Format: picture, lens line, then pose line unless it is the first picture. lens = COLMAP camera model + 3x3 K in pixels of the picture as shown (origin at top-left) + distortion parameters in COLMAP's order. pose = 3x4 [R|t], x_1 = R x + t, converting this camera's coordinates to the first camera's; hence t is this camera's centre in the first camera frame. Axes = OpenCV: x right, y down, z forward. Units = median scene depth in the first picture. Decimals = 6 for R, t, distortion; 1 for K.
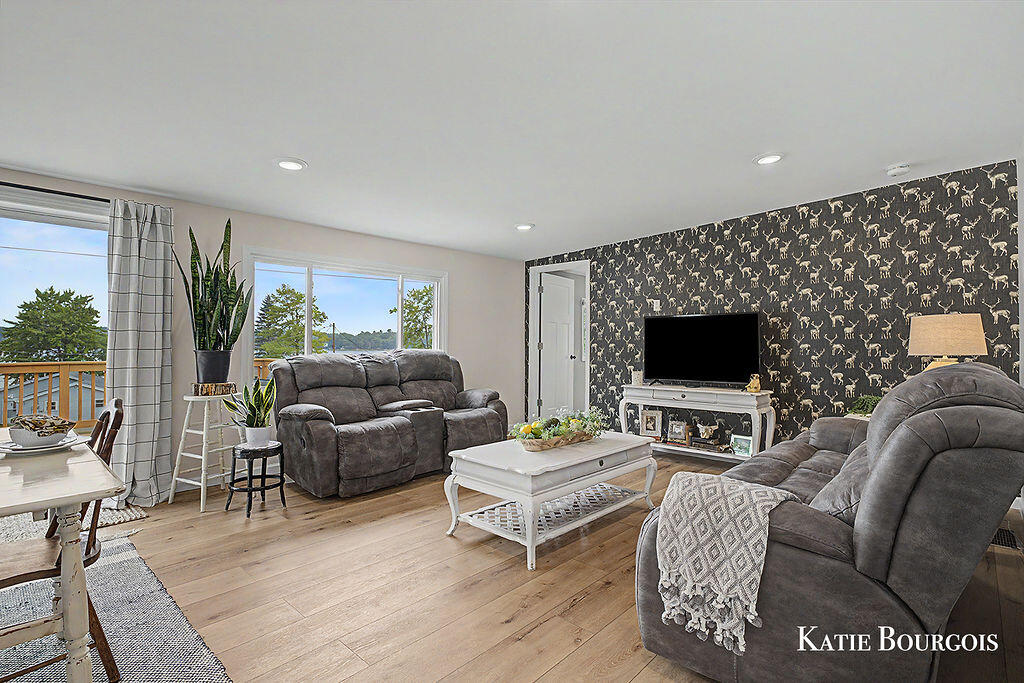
lens RADIAL K [[494.6, 0, 510.3], [0, 494.6, 339.0], [0, 0, 1]] dist [-0.002771, 0.000708]
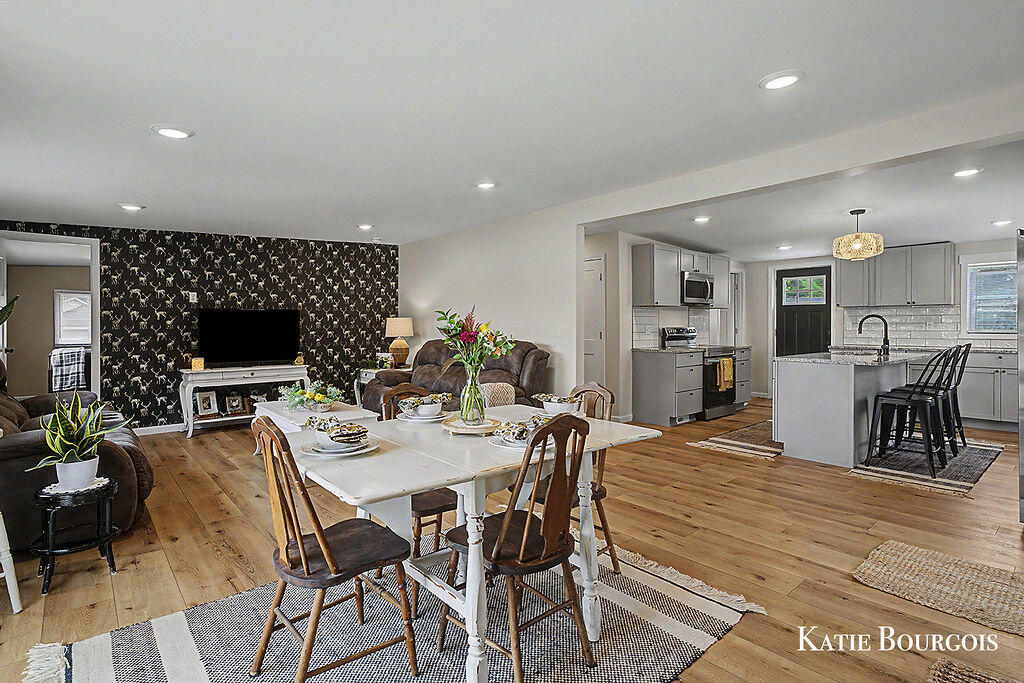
lens RADIAL K [[494.6, 0, 500.0], [0, 494.6, 331.3], [0, 0, 1]] dist [-0.002771, 0.000708]
pose [[0.118209, -0.011983, 0.992916, -0.808425], [-0.006505, 0.999896, 0.012842, -0.012569], [-0.992967, -0.007977, 0.118119, 0.222520]]
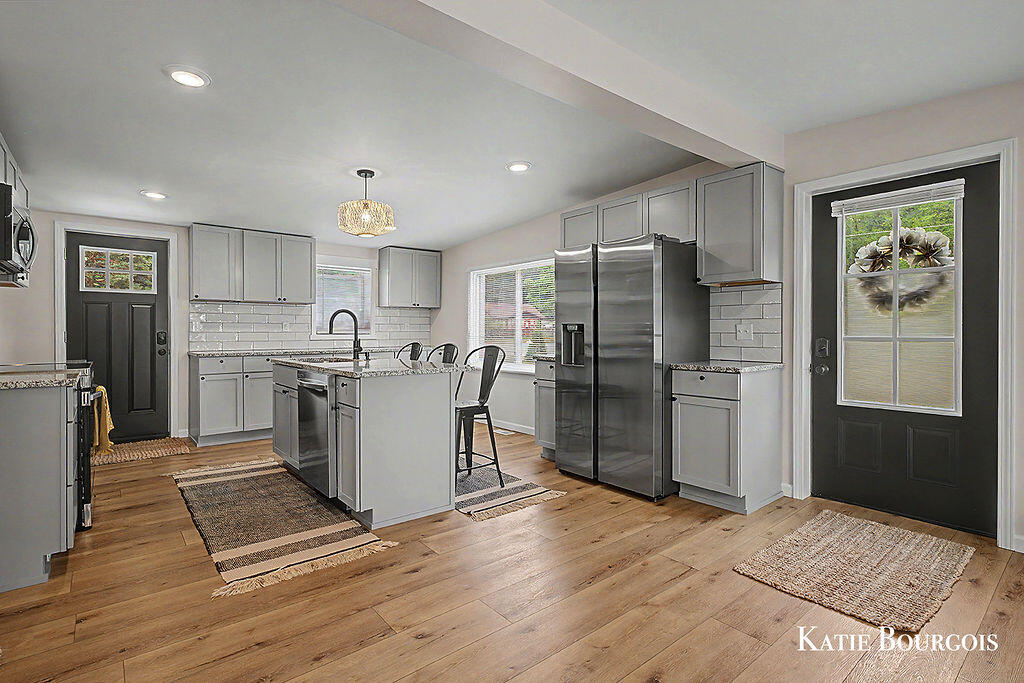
lens RADIAL K [[494.6, 0, 508.9], [0, 494.6, 337.8], [0, 0, 1]] dist [-0.002771, 0.000708]
pose [[-0.991561, -0.002136, 0.129624, -0.008193], [-0.001698, 0.999992, 0.003496, 0.005319], [-0.129631, 0.003246, -0.991557, 0.356797]]
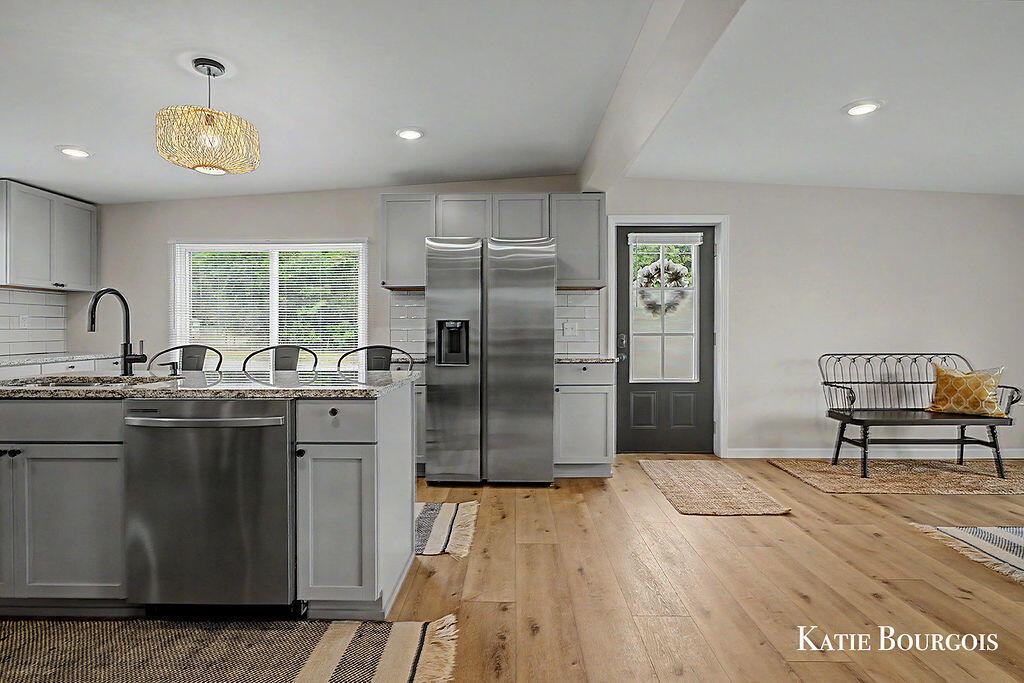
lens RADIAL K [[494.6, 0, 508.8], [0, 494.6, 336.8], [0, 0, 1]] dist [-0.002771, 0.000708]
pose [[-0.738200, 0.009003, -0.674522, 0.436894], [0.007284, 0.999959, 0.005375, 0.006718], [0.674543, -0.000945, -0.738235, 0.150499]]
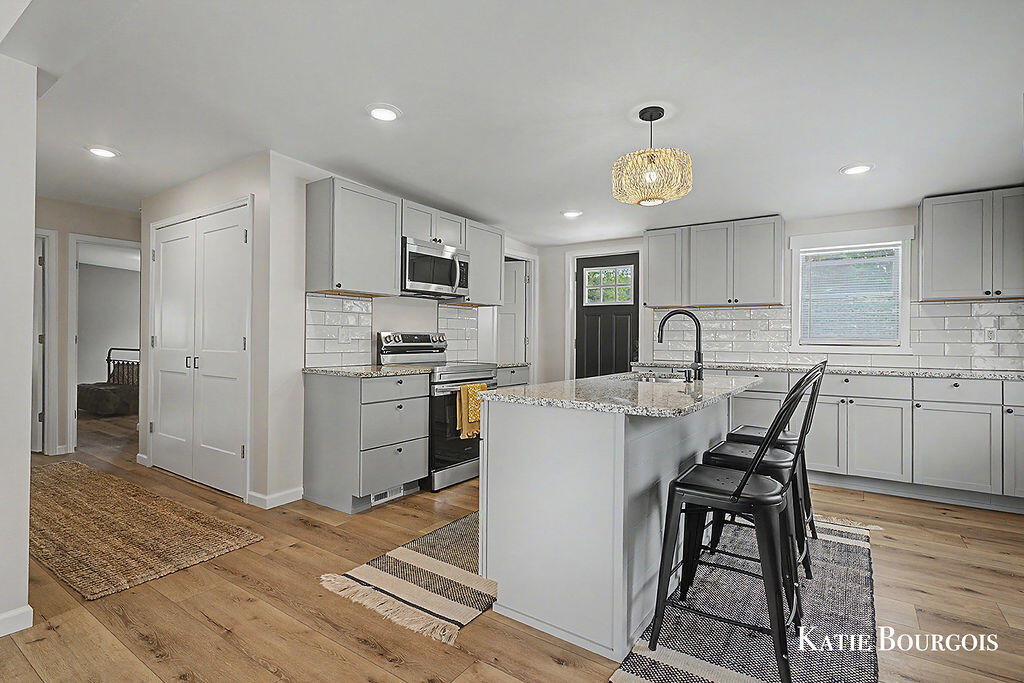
lens RADIAL K [[494.6, 0, 497.0], [0, 494.6, 337.8], [0, 0, 1]] dist [-0.002771, 0.000708]
pose [[-0.135867, -0.001454, 0.990726, -0.202772], [-0.016856, 0.999858, -0.000844, -0.001137], [-0.990584, -0.016814, -0.135872, -0.162629]]
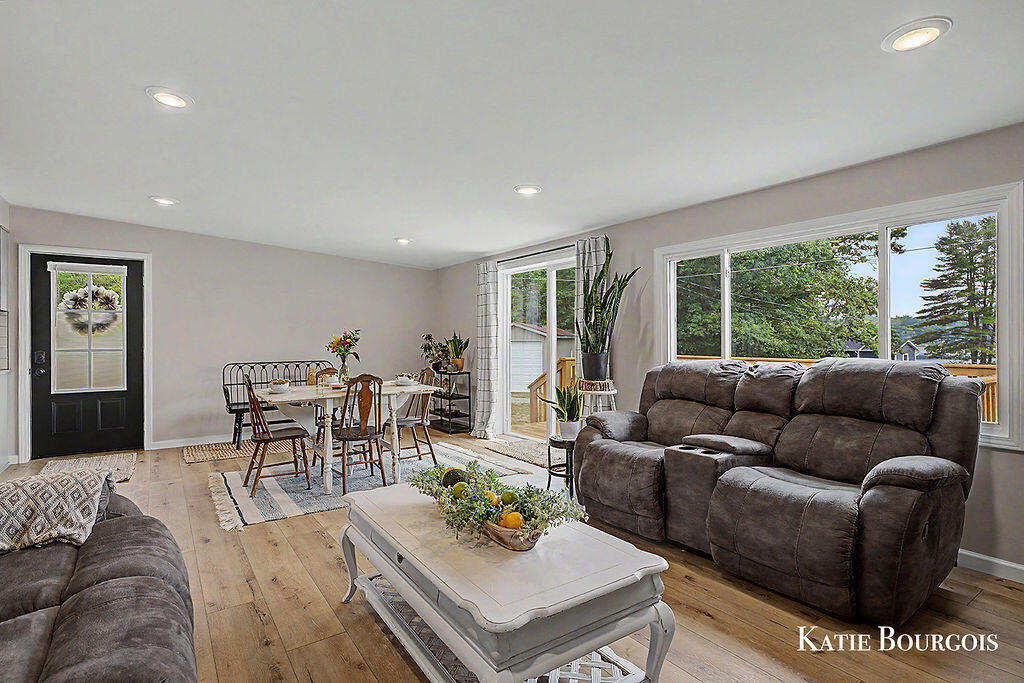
lens RADIAL K [[494.6, 0, 494.0], [0, 494.6, 333.0], [0, 0, 1]] dist [-0.002771, 0.000708]
pose [[-0.213039, -0.009305, -0.976999, 0.460222], [0.010806, 0.999871, -0.011879, -0.007353], [0.976984, -0.013088, -0.212911, 0.766890]]
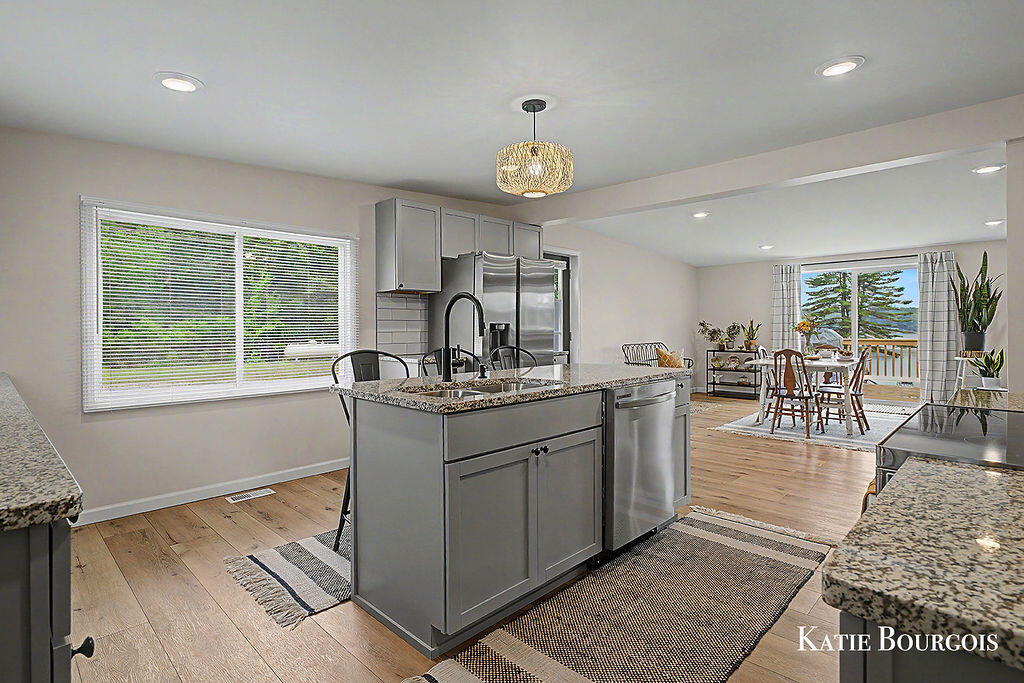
lens RADIAL K [[494.6, 0, 501.3], [0, 494.6, 340.2], [0, 0, 1]] dist [-0.002771, 0.000708]
pose [[-0.027738, 0.022973, -0.999351, 0.883441], [0.014629, 0.999638, 0.022573, -0.004585], [0.999508, -0.013994, -0.028064, -0.433729]]
